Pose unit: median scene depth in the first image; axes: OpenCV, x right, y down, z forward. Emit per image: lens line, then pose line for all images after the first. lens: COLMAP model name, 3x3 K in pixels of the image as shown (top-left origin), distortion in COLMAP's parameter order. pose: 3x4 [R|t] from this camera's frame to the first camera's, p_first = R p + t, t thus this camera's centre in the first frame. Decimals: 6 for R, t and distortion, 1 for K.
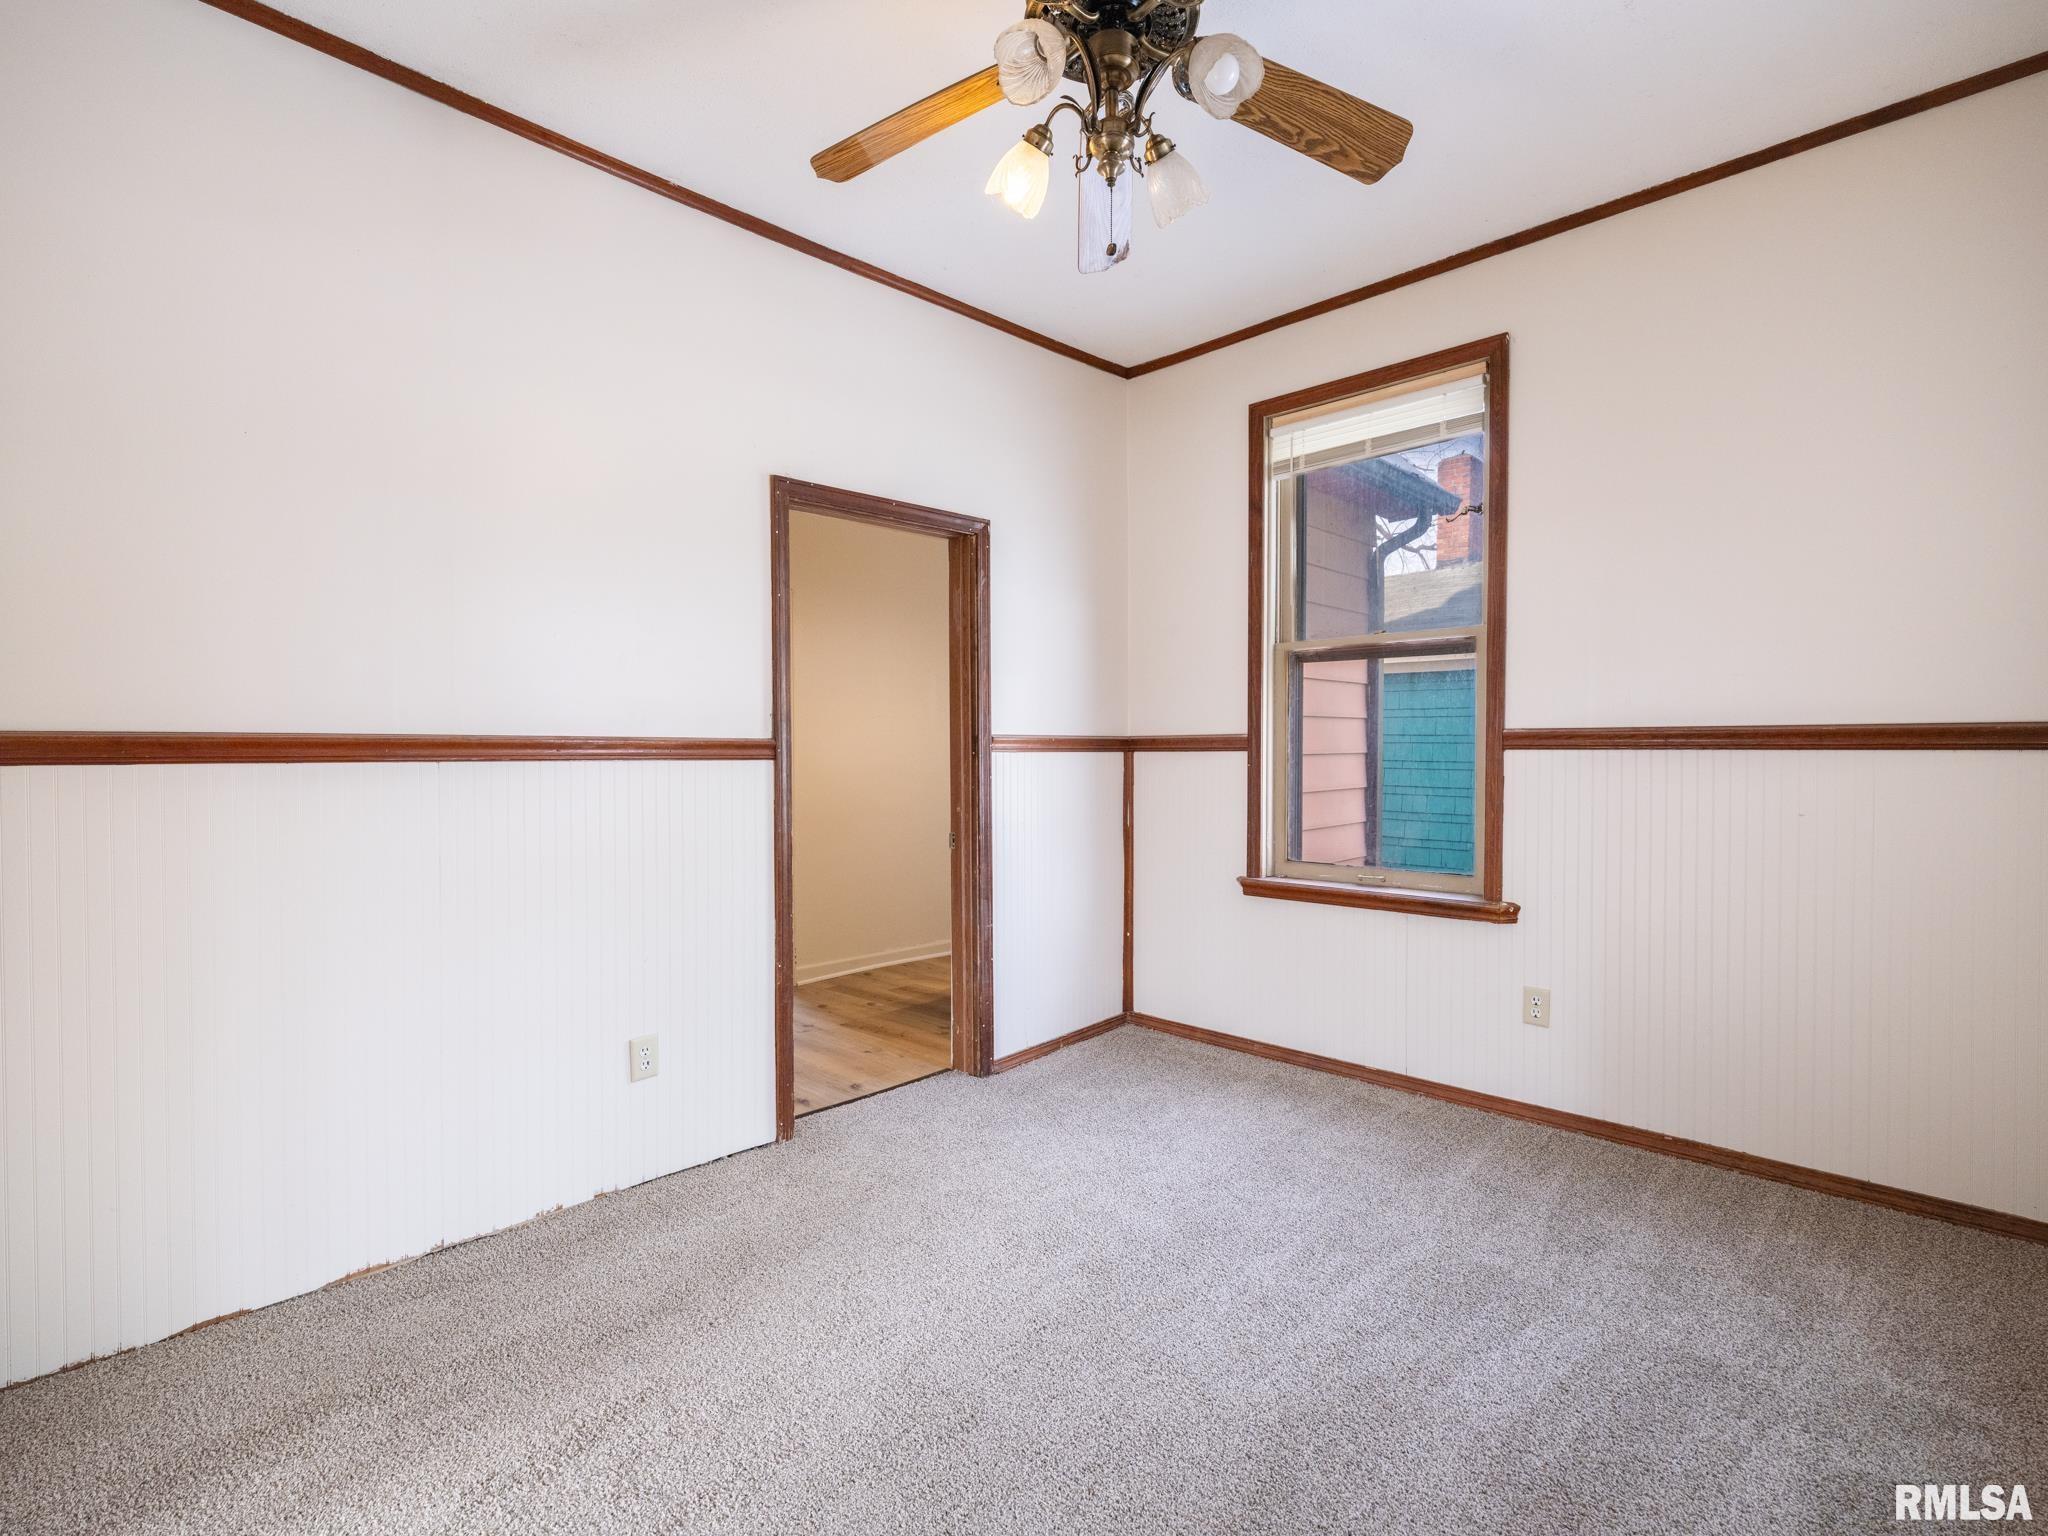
lens RADIAL K [[960.3, 0, 1022.1], [0, 960.3, 769.5], [0, 0, 1]] dist [-0.000814, 0.000870]
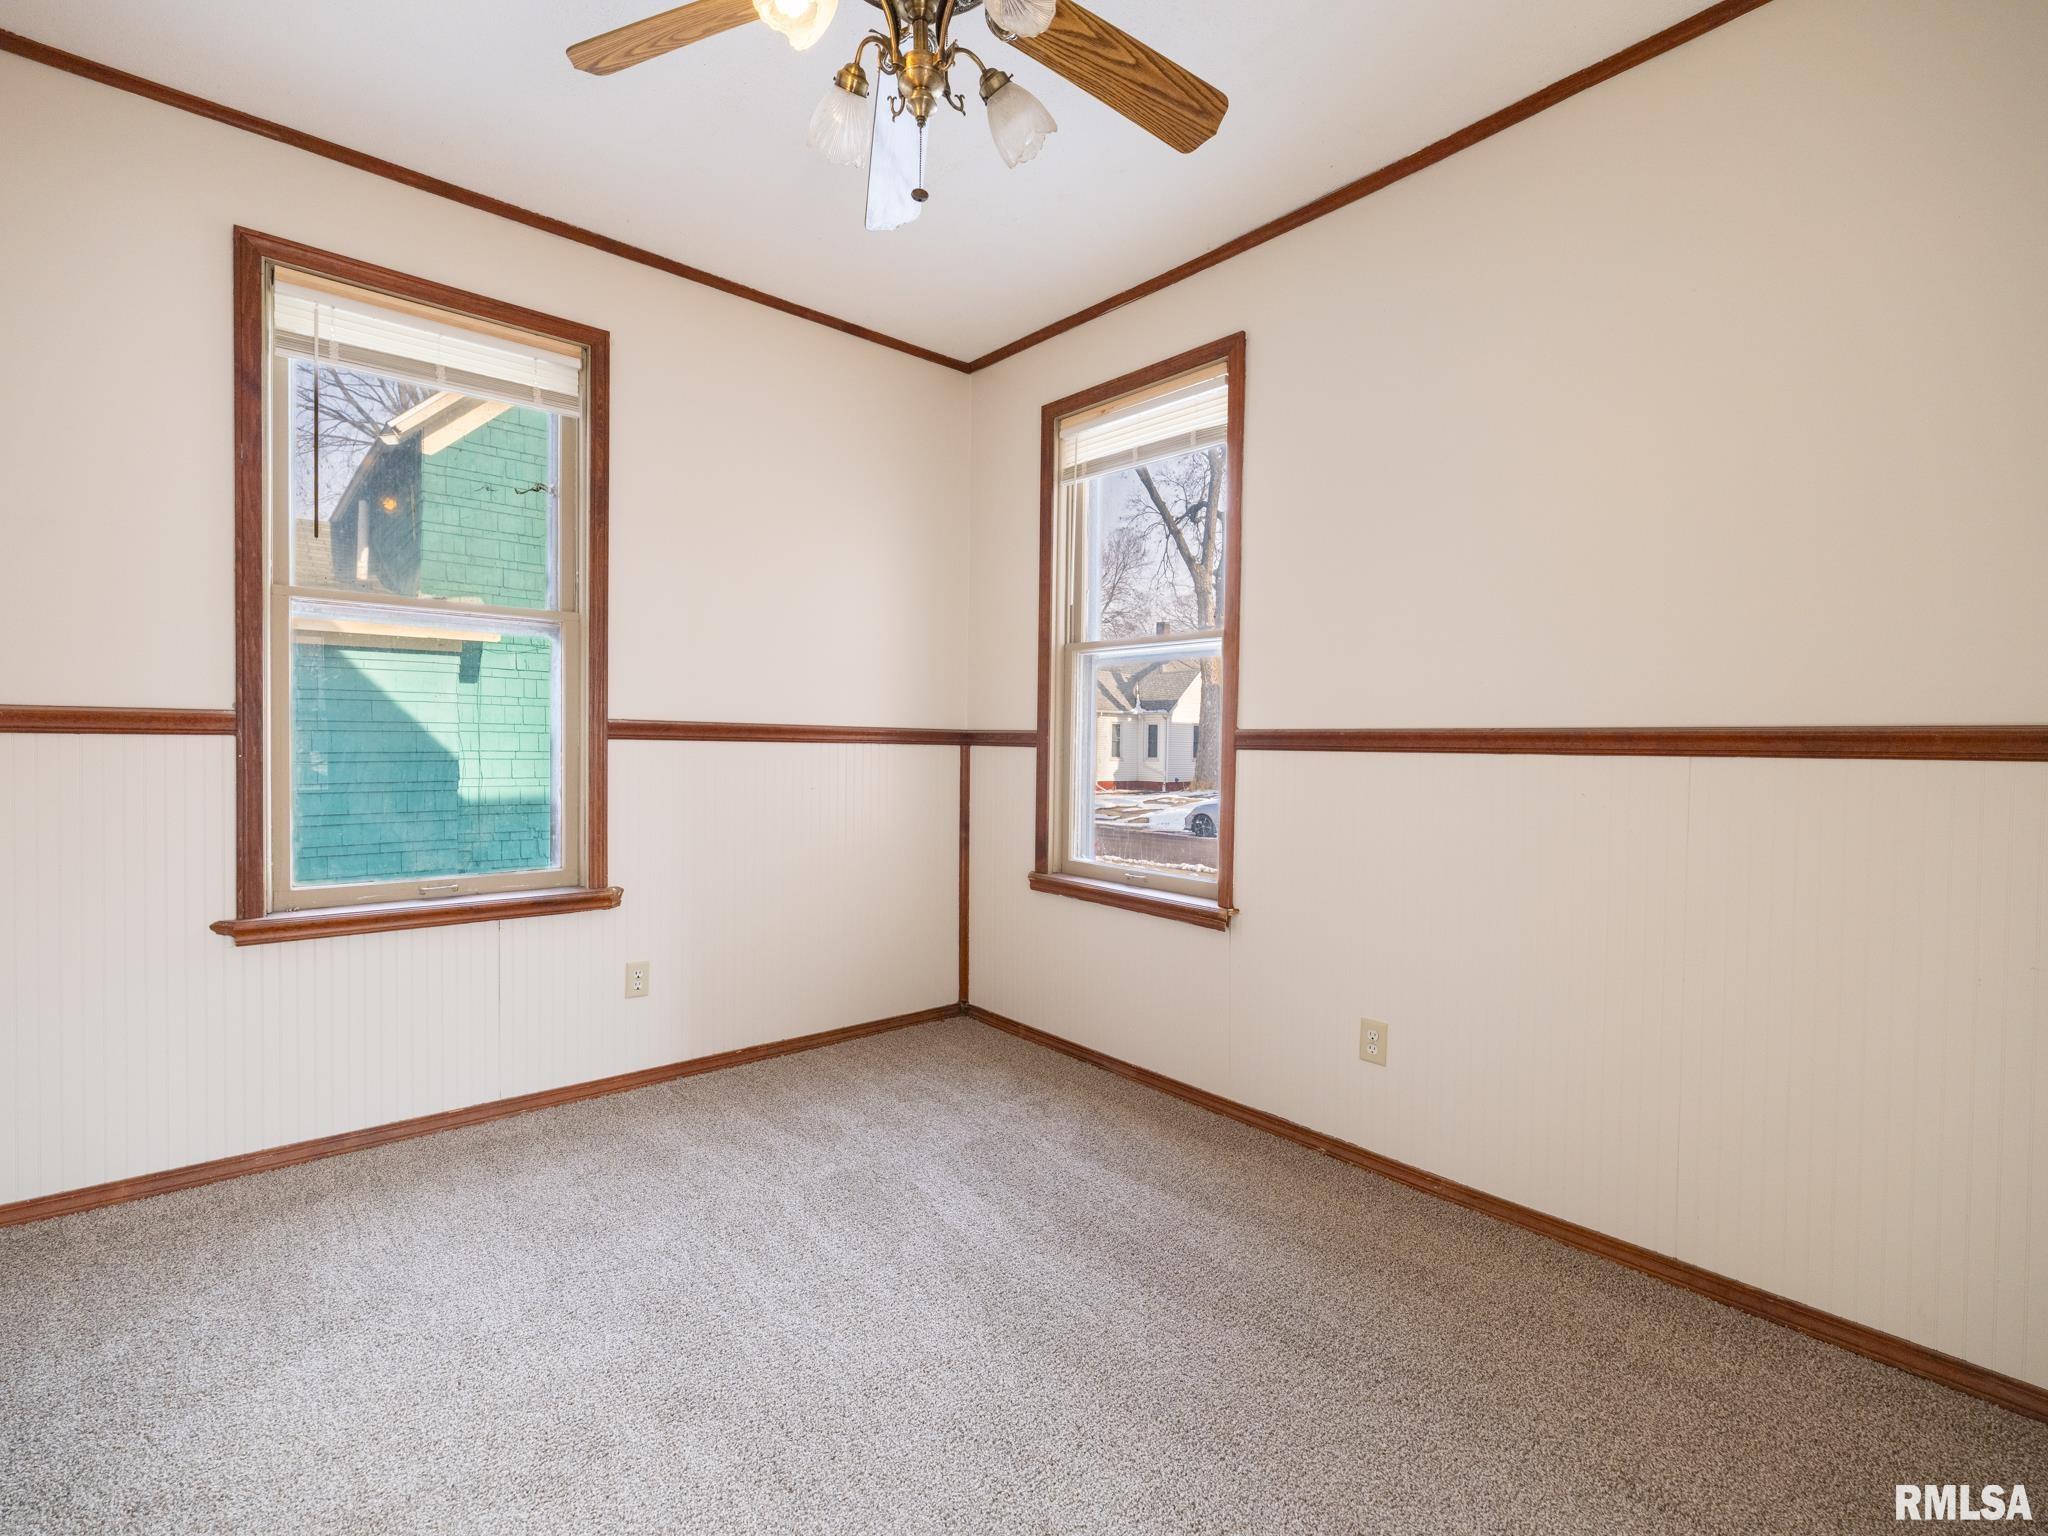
lens RADIAL K [[960.3, 0, 1009.6], [0, 960.3, 764.7], [0, 0, 1]] dist [-0.000814, 0.000870]
pose [[0.091807, -0.017250, 0.995627, -0.492944], [0.005395, 0.999844, 0.016826, -0.008711], [-0.995762, 0.003826, 0.091886, 0.490112]]
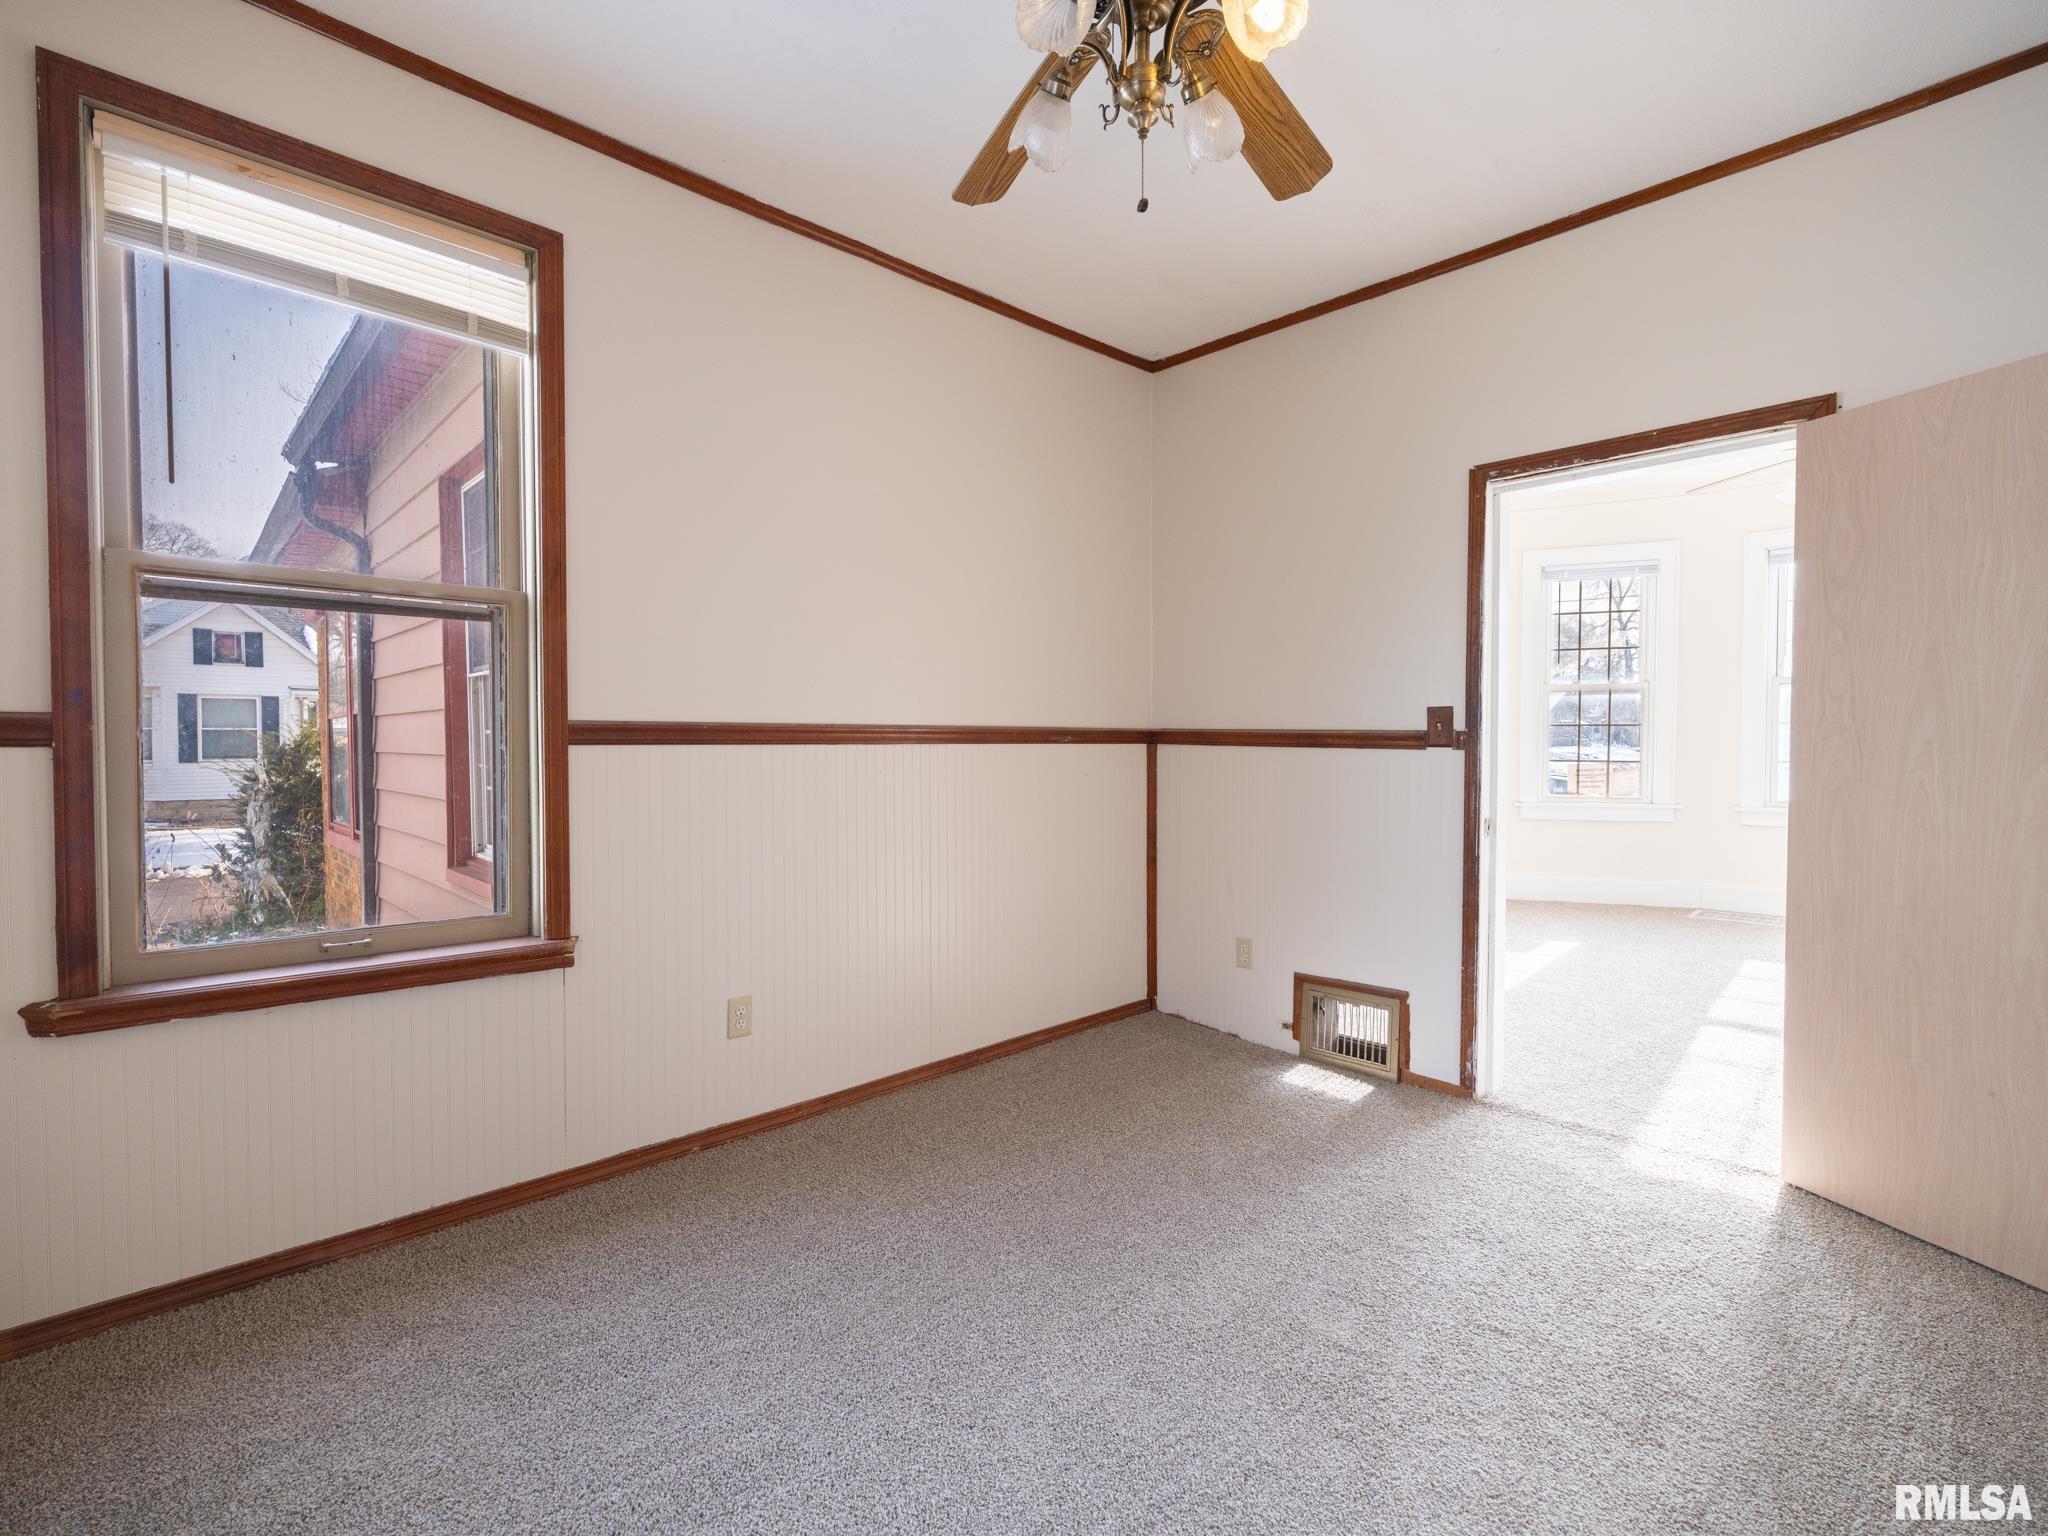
lens RADIAL K [[960.3, 0, 1019.1], [0, 960.3, 756.4], [0, 0, 1]] dist [-0.000814, 0.000870]
pose [[-0.999612, 0.001054, 0.027826, 0.124713], [0.002032, 0.999380, 0.035154, -0.024279], [-0.027772, 0.035197, -0.998994, 1.172429]]
